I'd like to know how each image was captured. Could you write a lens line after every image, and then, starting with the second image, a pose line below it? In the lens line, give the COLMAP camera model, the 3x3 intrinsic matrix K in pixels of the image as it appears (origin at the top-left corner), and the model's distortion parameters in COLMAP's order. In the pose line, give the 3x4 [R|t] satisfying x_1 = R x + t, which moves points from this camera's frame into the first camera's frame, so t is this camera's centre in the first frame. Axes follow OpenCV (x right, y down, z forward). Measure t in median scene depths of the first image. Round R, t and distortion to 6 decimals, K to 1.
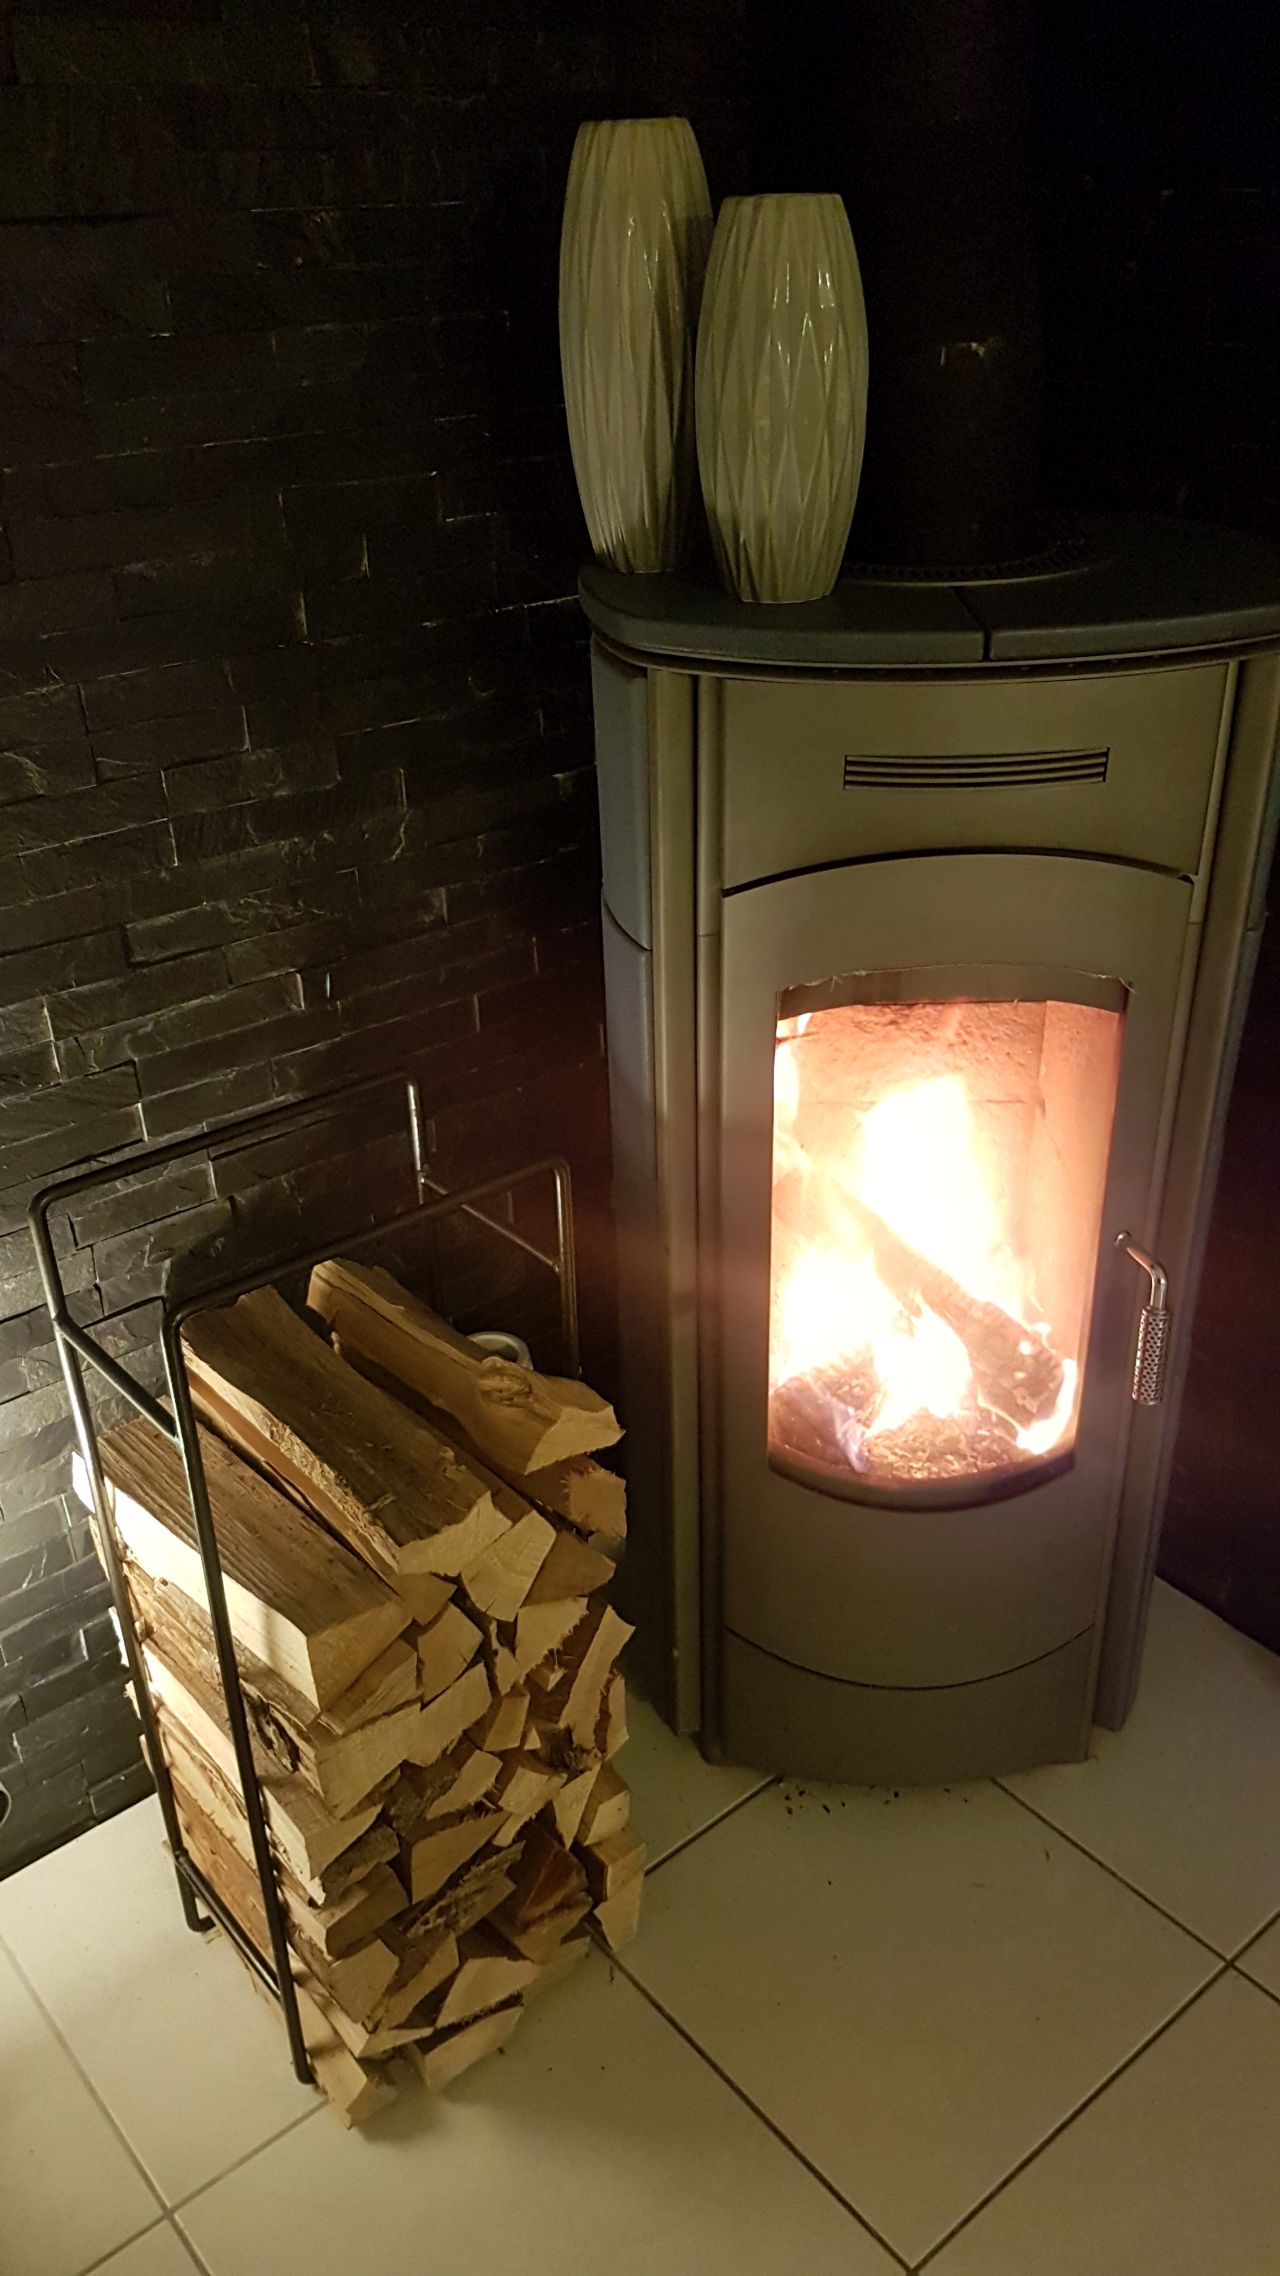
lens RADIAL K [[1742.2, 0, 674.4], [0, 1742.2, 1145.9], [0, 0, 1]] dist [0.176587, -0.230836]
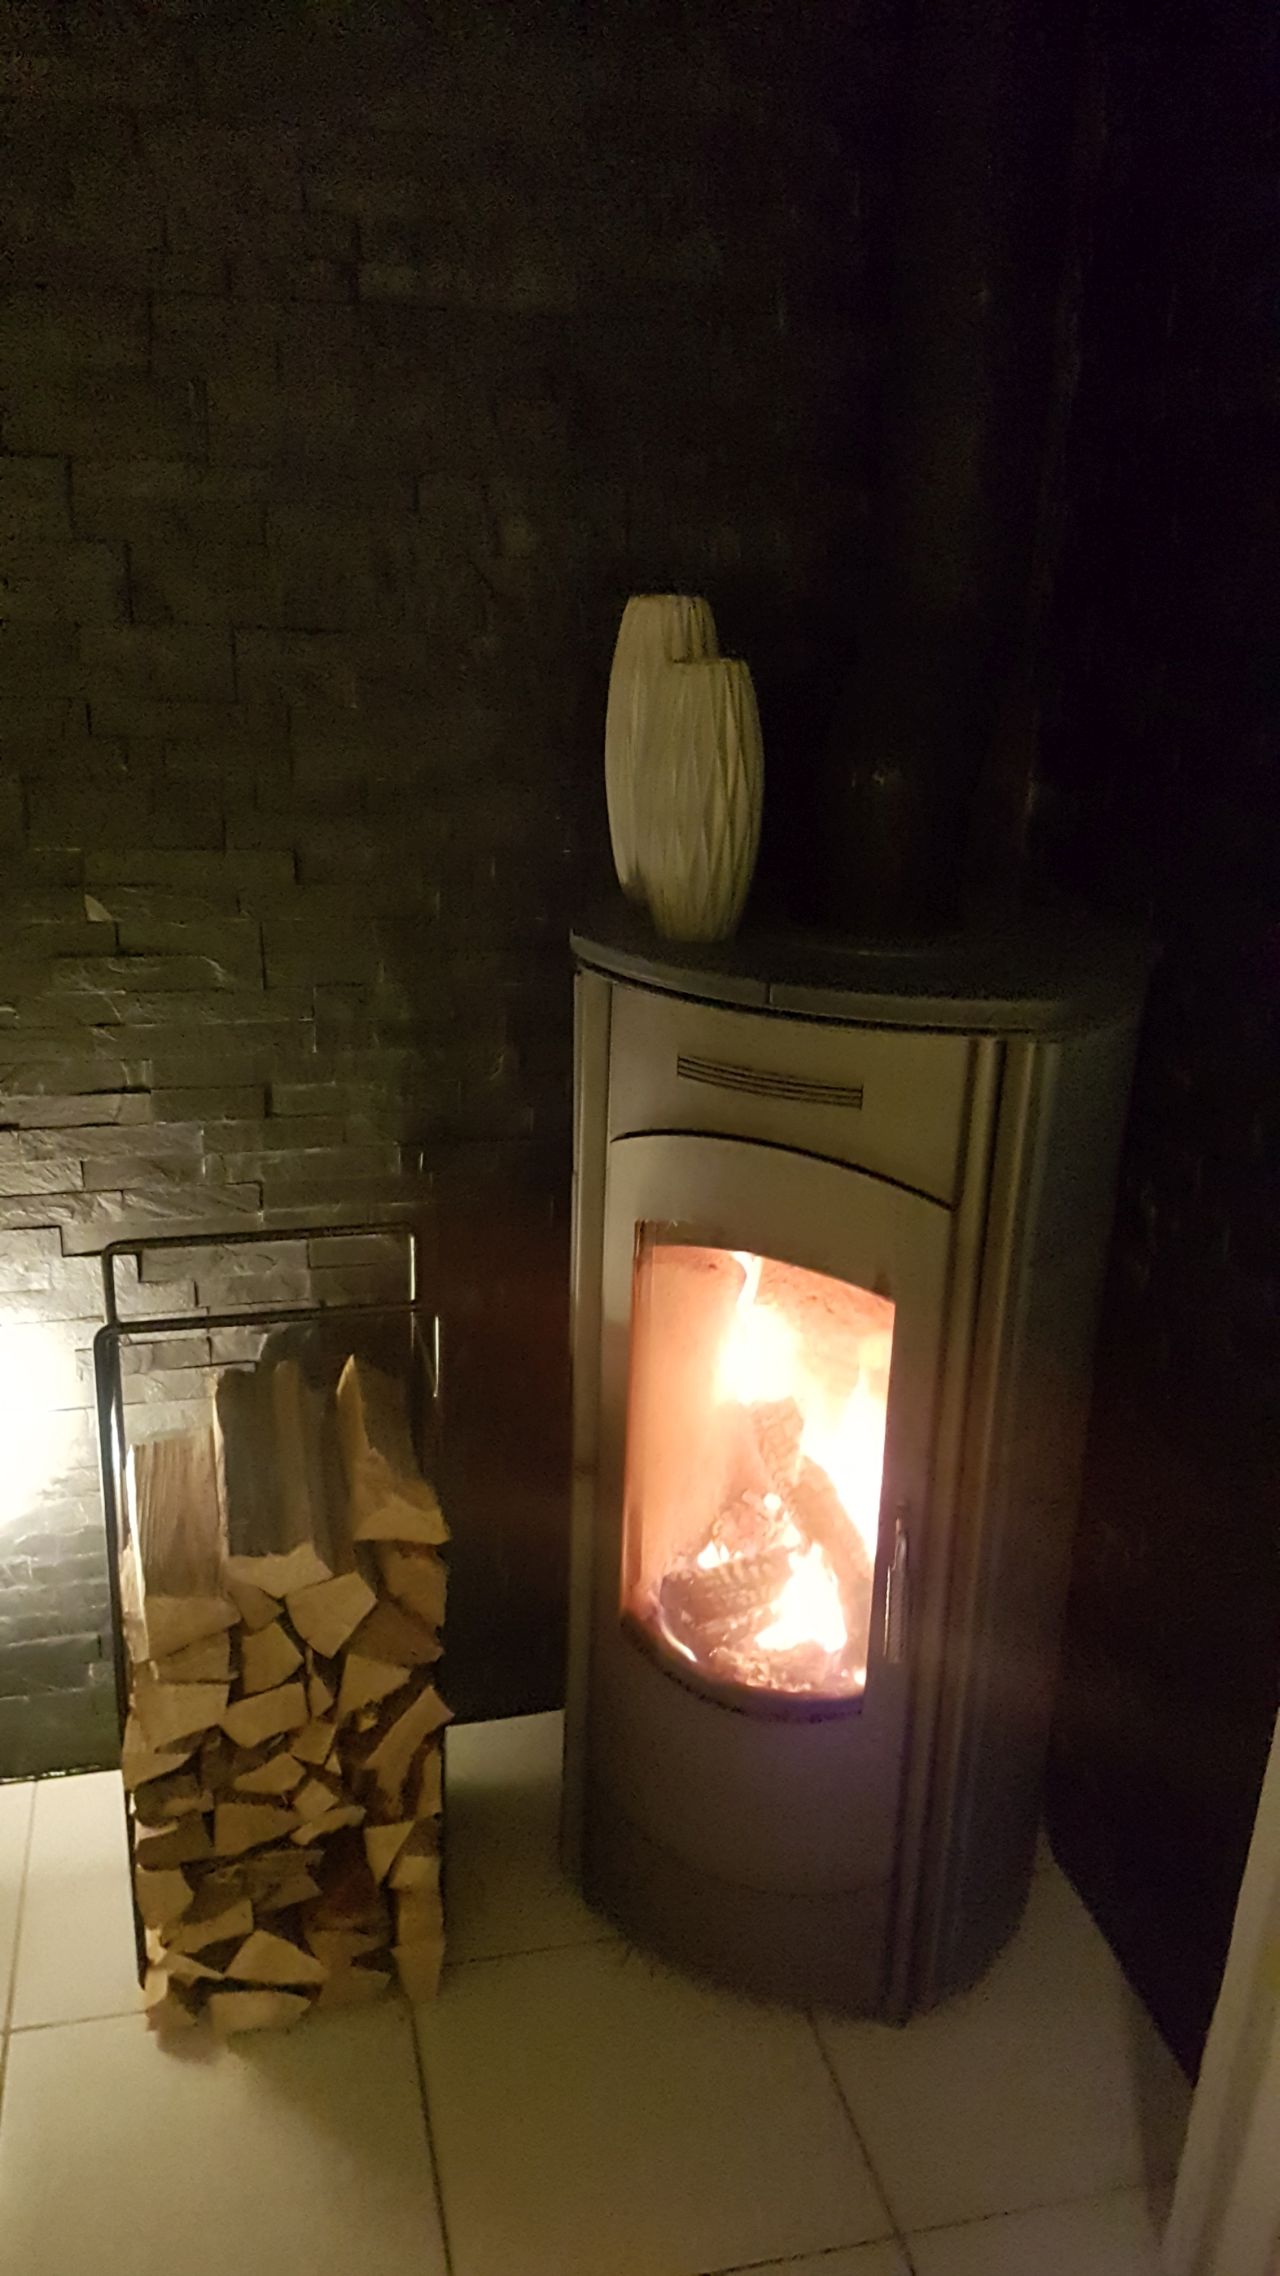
lens RADIAL K [[1742.2, 0, 674.4], [0, 1742.2, 1145.9], [0, 0, 1]] dist [0.176587, -0.230836]
pose [[0.894986, 0.200043, -0.398726, 0.544952], [-0.259751, 0.960356, -0.101225, -0.020183], [0.362669, 0.194165, 0.911466, -0.146548]]
